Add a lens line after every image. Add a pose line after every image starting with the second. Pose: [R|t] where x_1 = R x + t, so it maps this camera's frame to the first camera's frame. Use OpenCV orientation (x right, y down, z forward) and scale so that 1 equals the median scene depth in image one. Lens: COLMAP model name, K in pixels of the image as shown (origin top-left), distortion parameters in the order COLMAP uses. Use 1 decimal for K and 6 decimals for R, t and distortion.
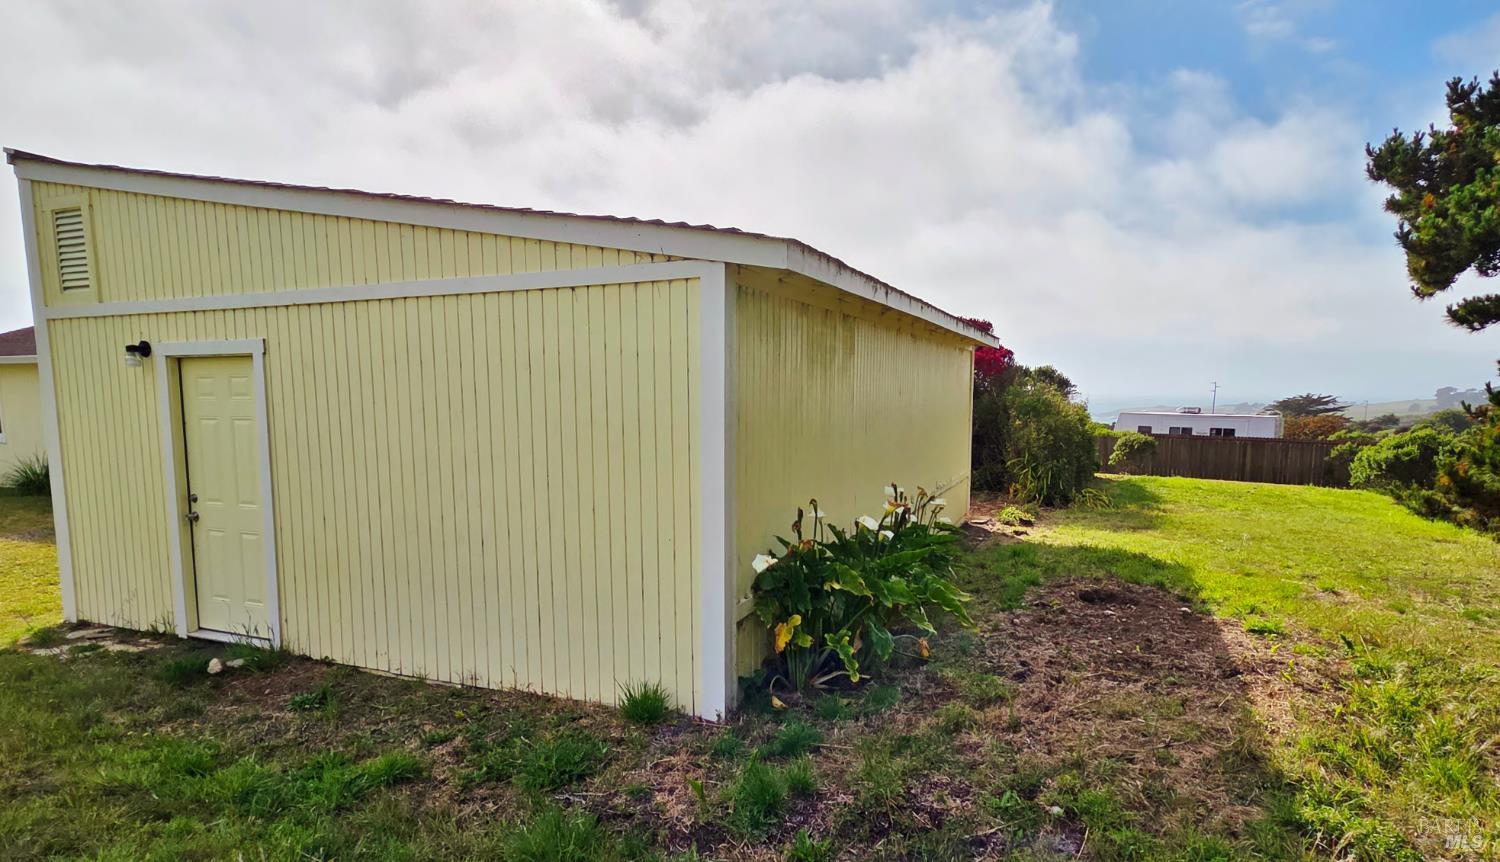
lens RADIAL K [[826.9, 0, 743.1], [0, 826.9, 493.3], [0, 0, 1]] dist [0.011226, 0.000800]
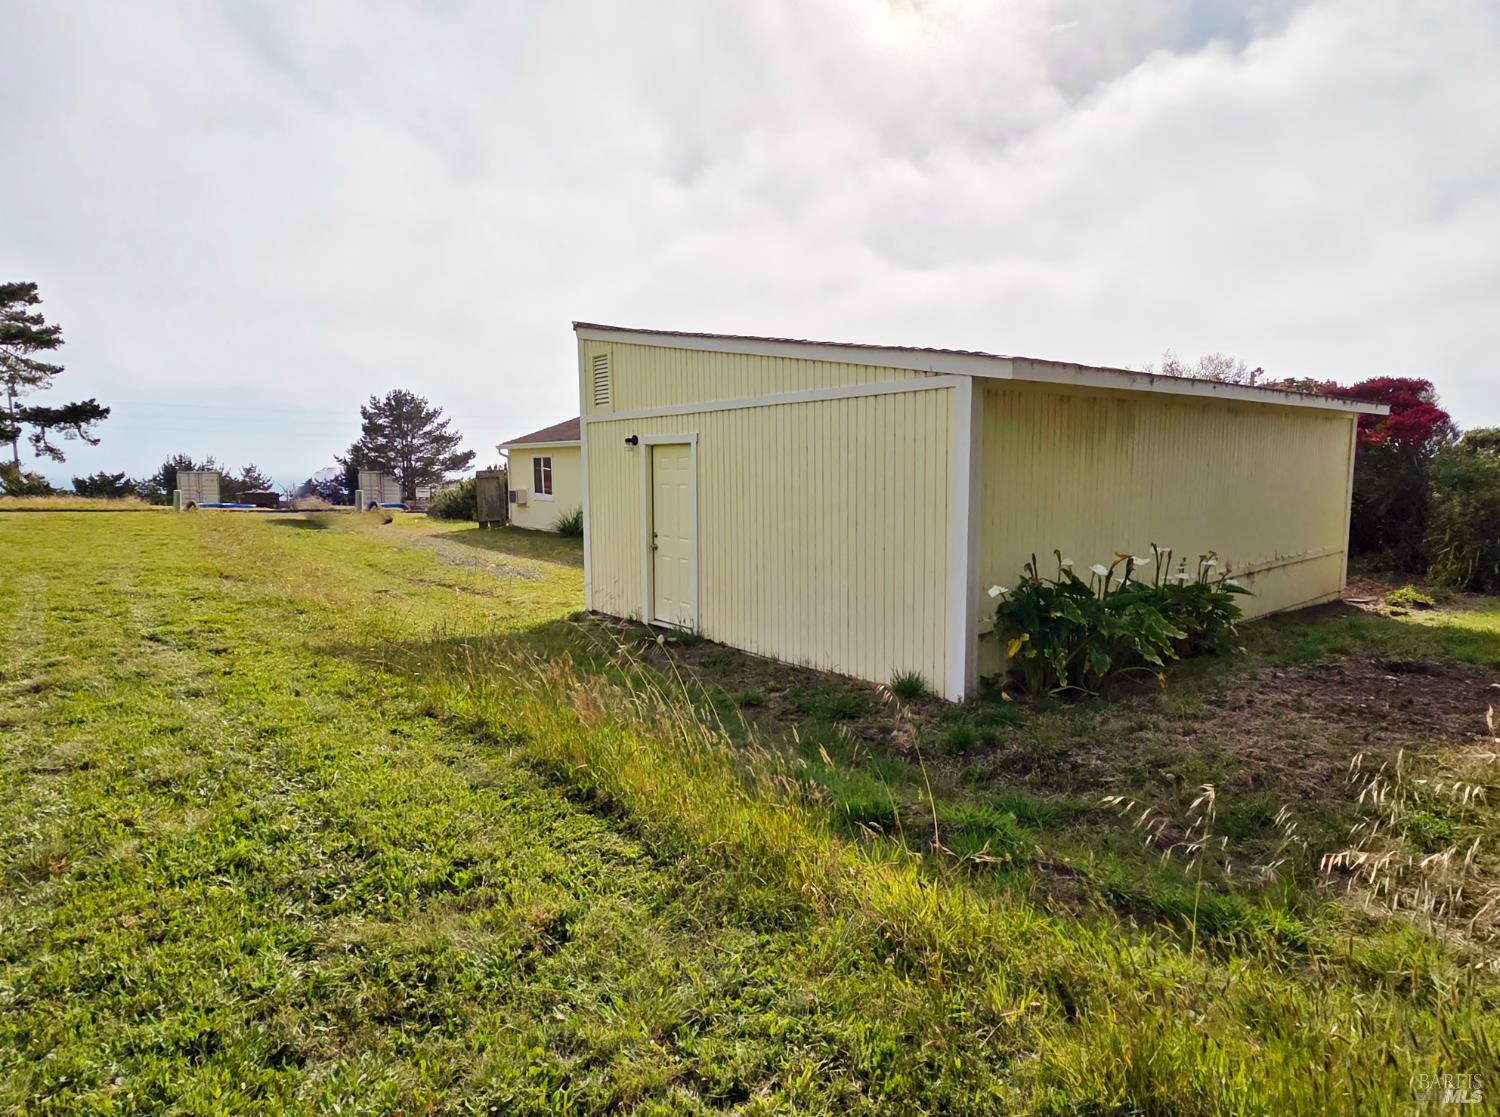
lens RADIAL K [[800.4, 0, 749.3], [0, 800.4, 555.1], [0, 0, 1]] dist [0.000329, -0.000047]
pose [[0.888341, 0.047031, -0.456769, 0.212928], [-0.049812, 0.998741, 0.005958, 0.029917], [0.456474, 0.017460, 0.889565, -0.296182]]
